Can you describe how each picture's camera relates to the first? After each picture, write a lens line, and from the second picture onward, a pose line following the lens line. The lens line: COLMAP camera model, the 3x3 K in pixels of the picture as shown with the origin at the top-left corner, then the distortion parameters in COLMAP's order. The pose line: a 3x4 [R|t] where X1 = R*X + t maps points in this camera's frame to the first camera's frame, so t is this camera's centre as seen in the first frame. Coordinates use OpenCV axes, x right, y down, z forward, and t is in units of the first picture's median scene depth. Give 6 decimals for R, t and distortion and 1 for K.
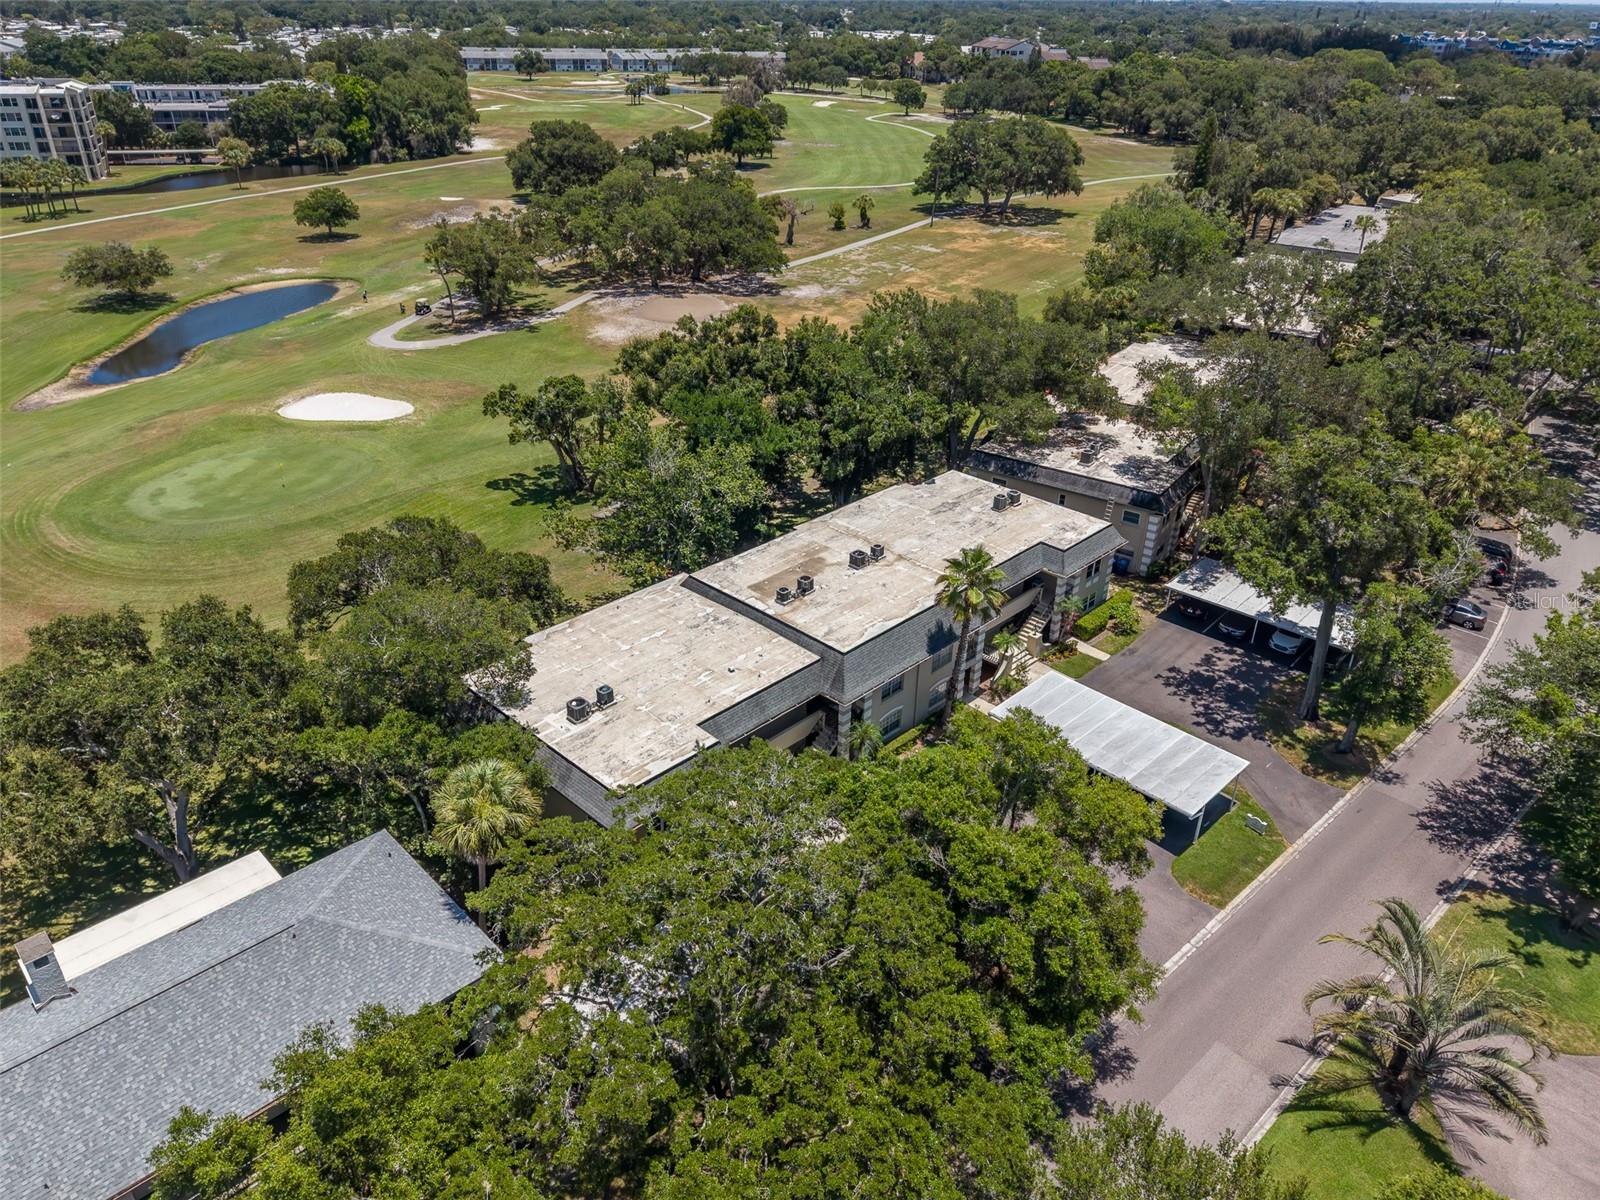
lens RADIAL K [[1061.3, 0, 773.7], [0, 1061.3, 601.3], [0, 0, 1]] dist [0.018110, -0.022005]
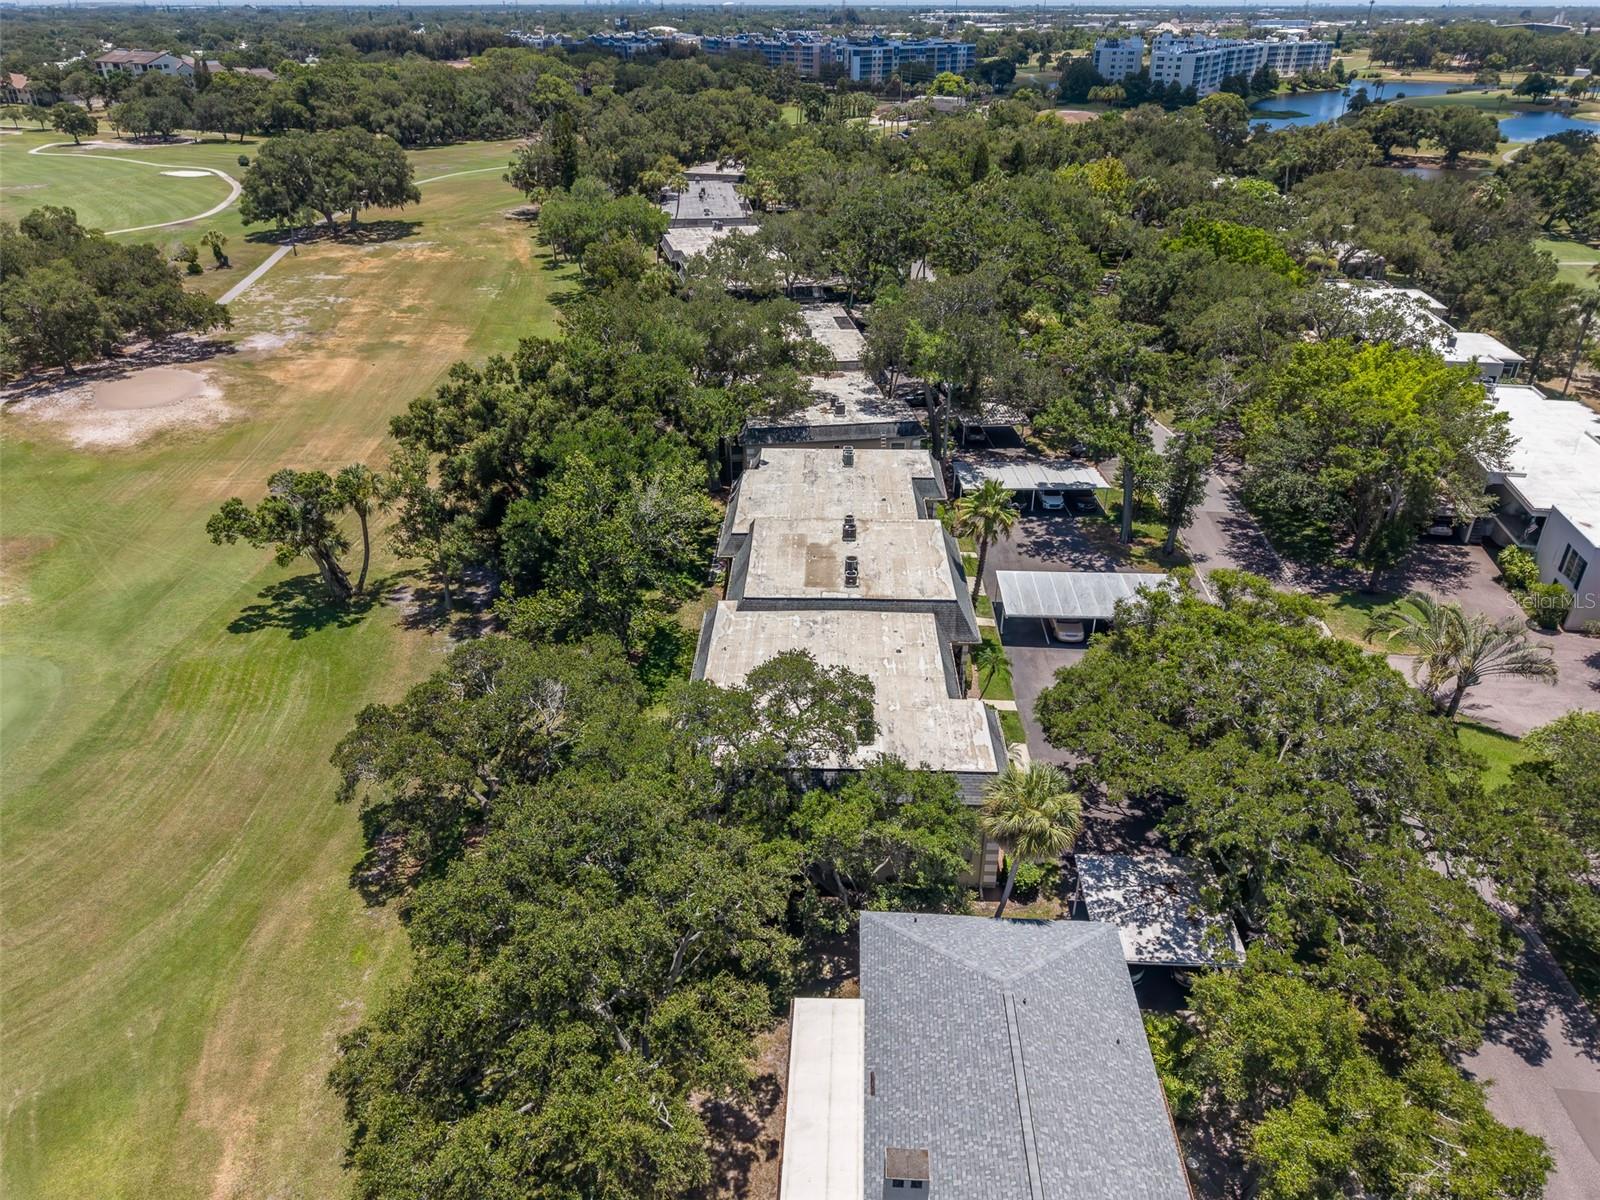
lens RADIAL K [[1061.3, 0, 773.7], [0, 1061.3, 601.3], [0, 0, 1]] dist [0.018110, -0.022005]
pose [[0.740559, -0.338713, 0.580384, -0.484724], [0.340694, 0.933695, 0.110187, -0.092127], [-0.579224, 0.116133, 0.806854, 0.148325]]
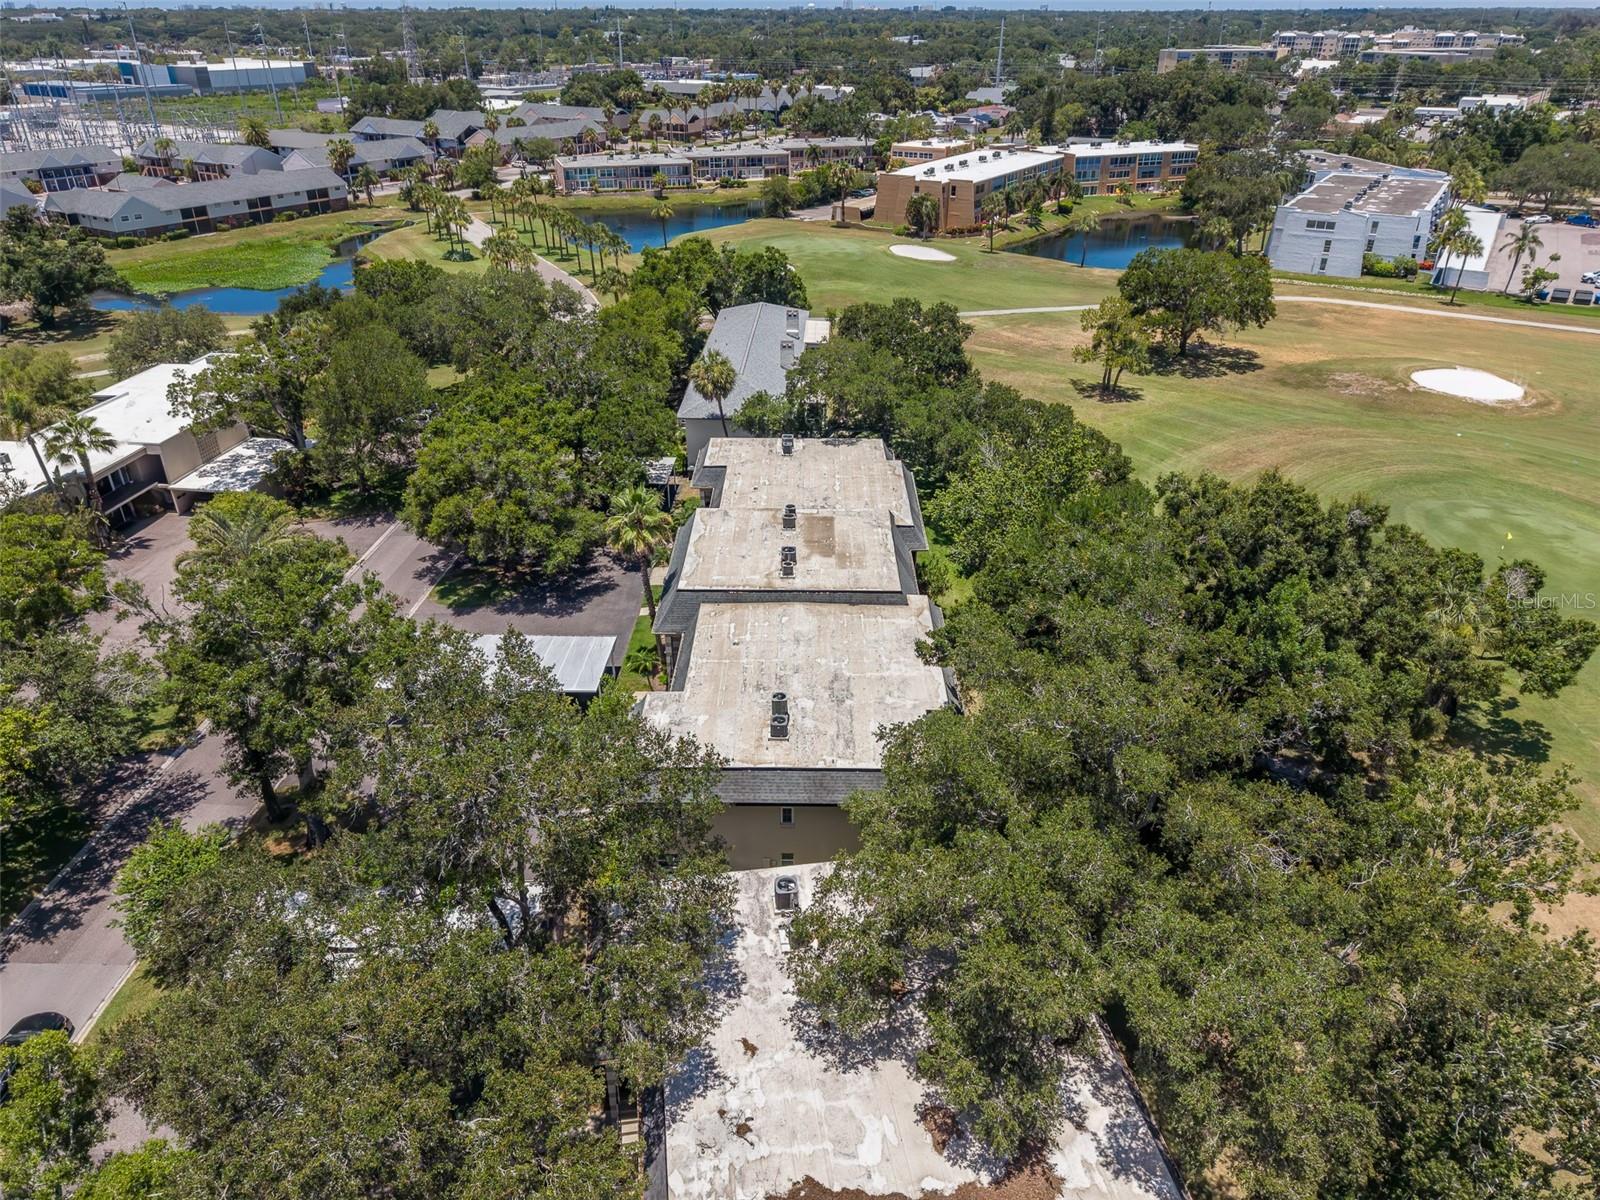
lens RADIAL K [[1089.5, 0, 807.9], [0, 1089.5, 597.3], [0, 0, 1]] dist [0.035112, -0.022722]
pose [[-0.687875, 0.333115, -0.644874, 0.562193], [-0.373408, 0.599460, 0.707964, -0.563480], [0.622410, 0.727792, -0.287966, 1.033727]]
